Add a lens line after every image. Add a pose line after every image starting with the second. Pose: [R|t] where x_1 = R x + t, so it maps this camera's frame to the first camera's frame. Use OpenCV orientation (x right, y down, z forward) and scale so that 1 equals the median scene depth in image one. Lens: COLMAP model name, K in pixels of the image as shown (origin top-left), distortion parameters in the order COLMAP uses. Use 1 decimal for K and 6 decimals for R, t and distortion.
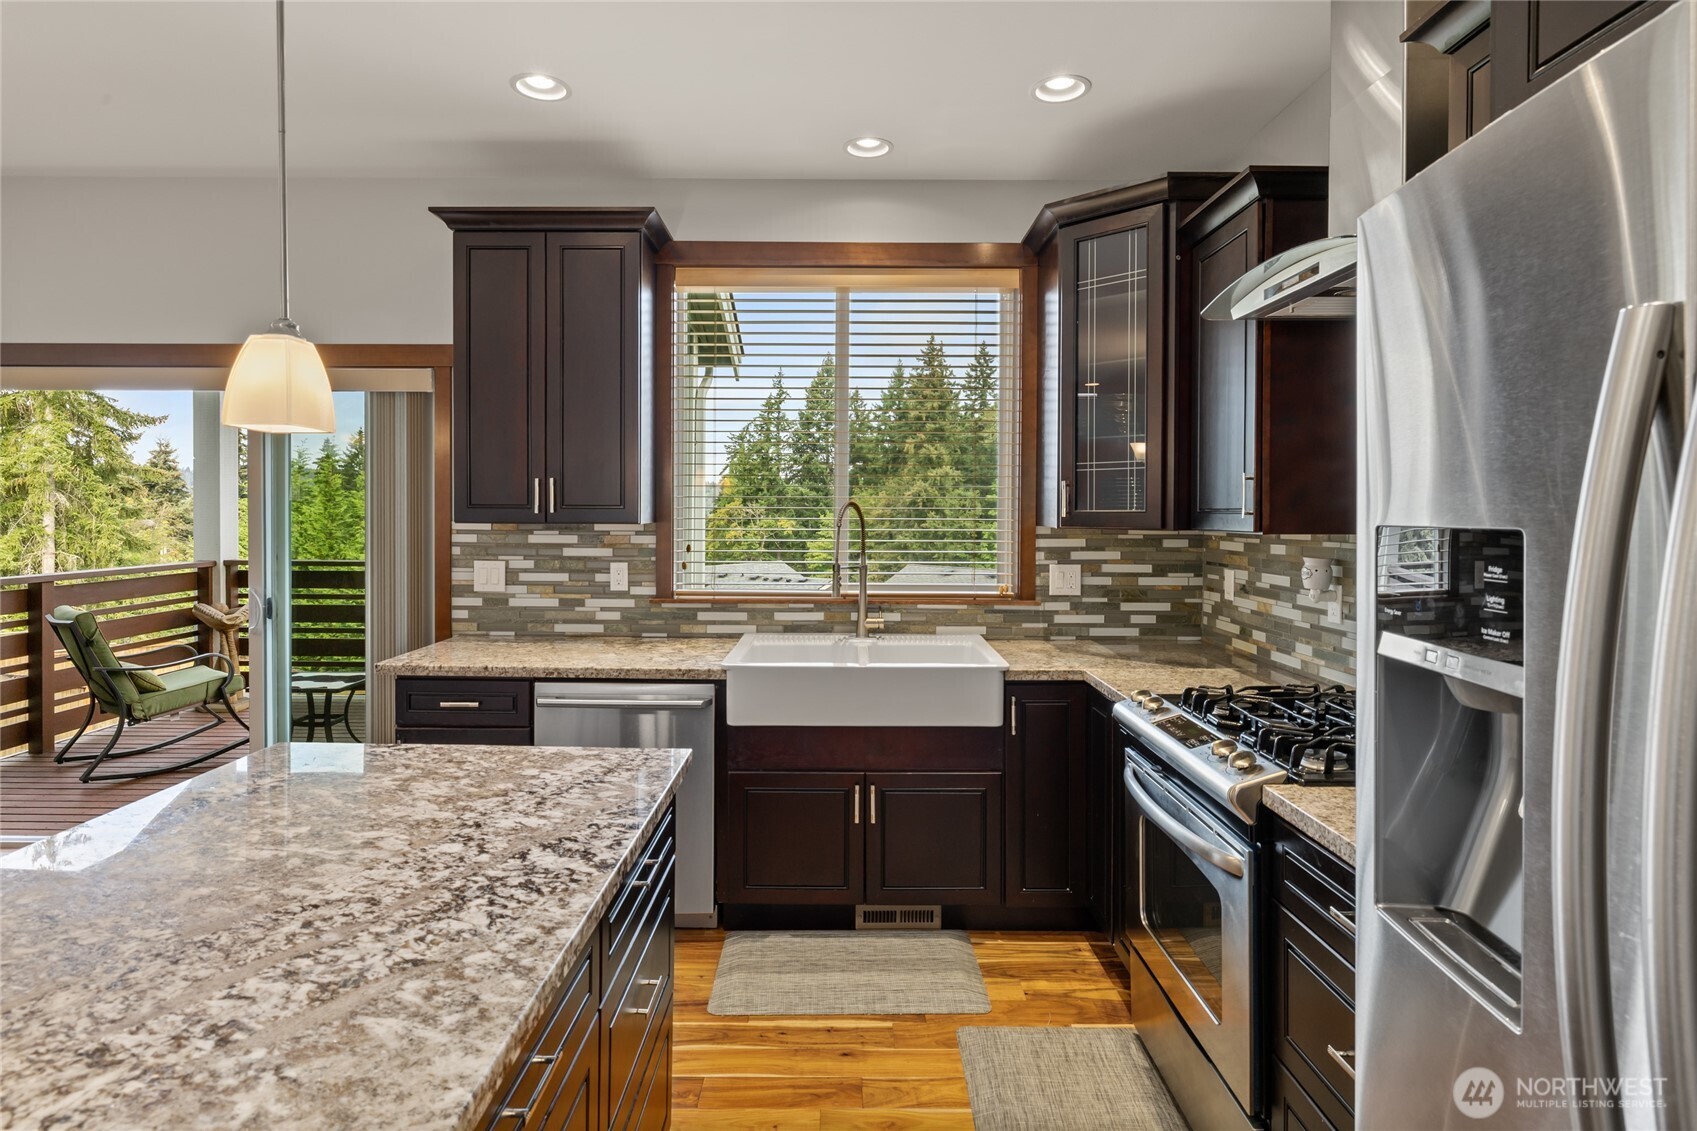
lens RADIAL K [[908.2, 0, 808.2], [0, 908.2, 520.2], [0, 0, 1]] dist [-0.001512, 0.000371]
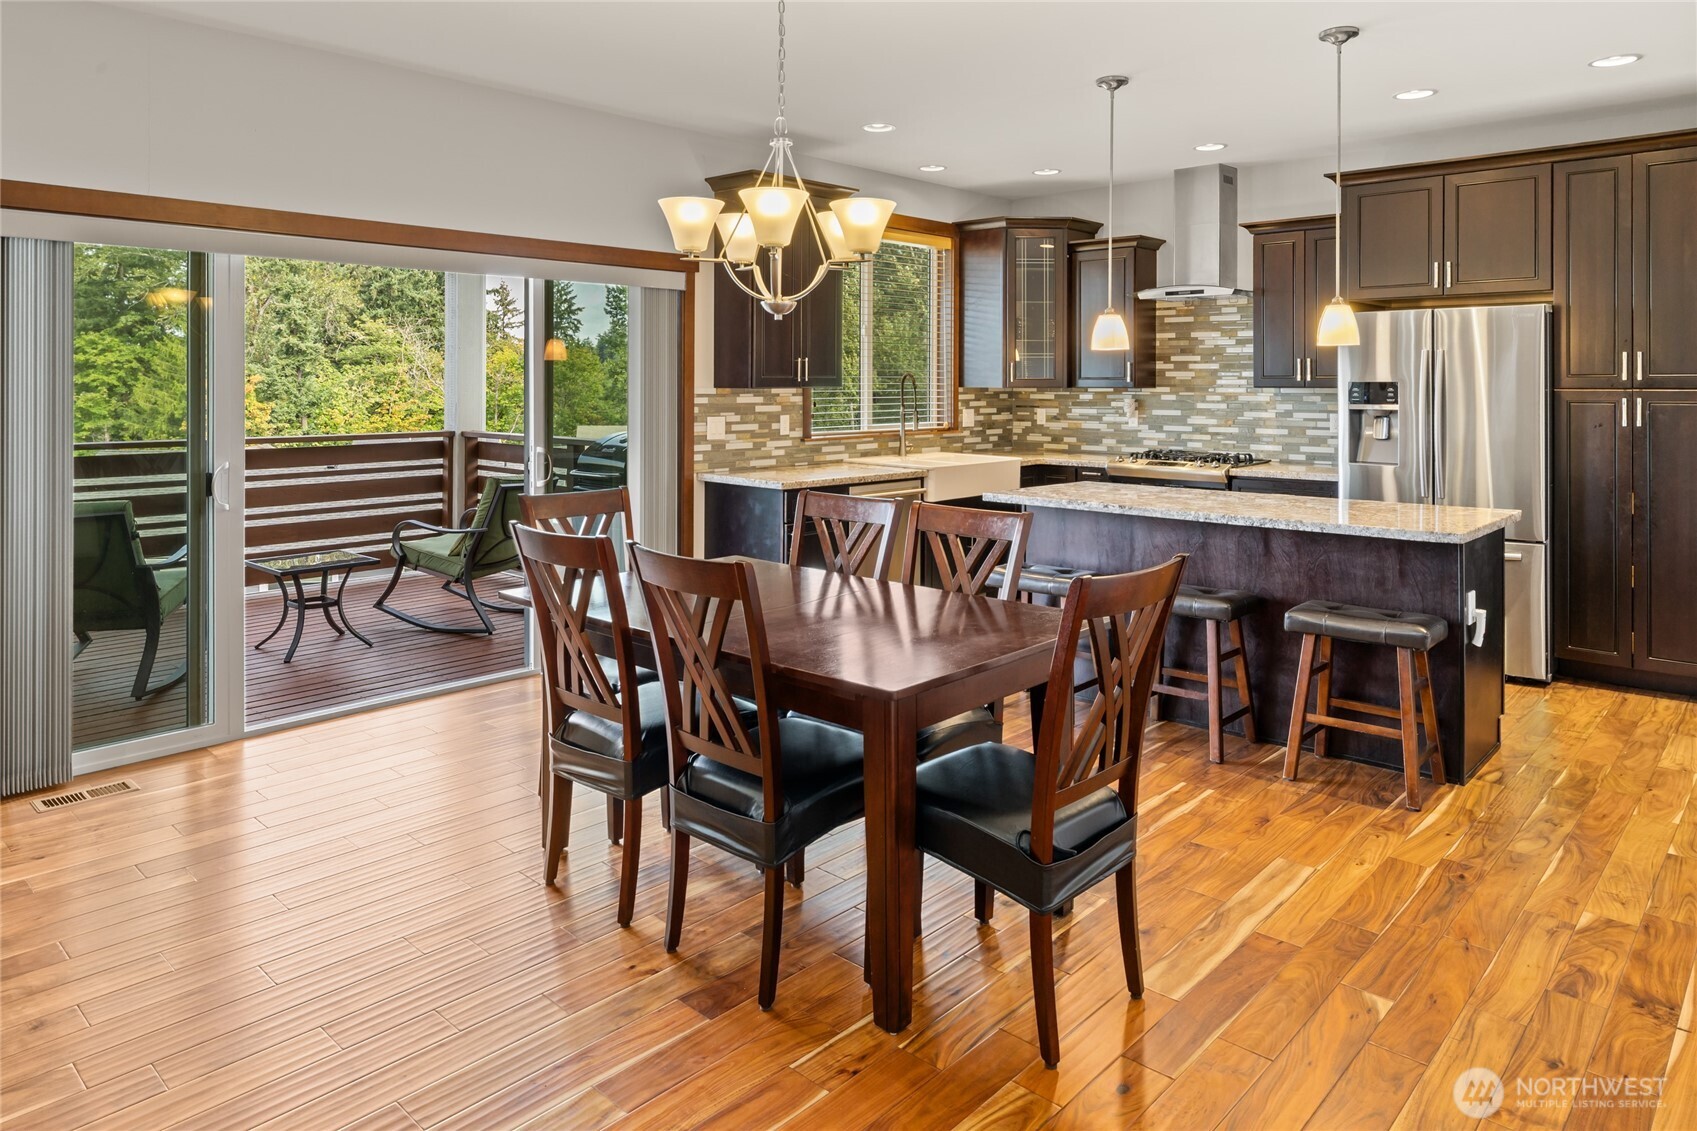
lens RADIAL K [[1078.4, 0, 847.5], [0, 1078.4, 387.9], [0, 0, 1]] dist [0.000361, -0.001540]
pose [[0.668888, -0.008545, 0.743314, -1.414361], [0.008266, 0.999958, 0.004057, -0.002845], [-0.743317, 0.003430, 0.668930, -0.219562]]
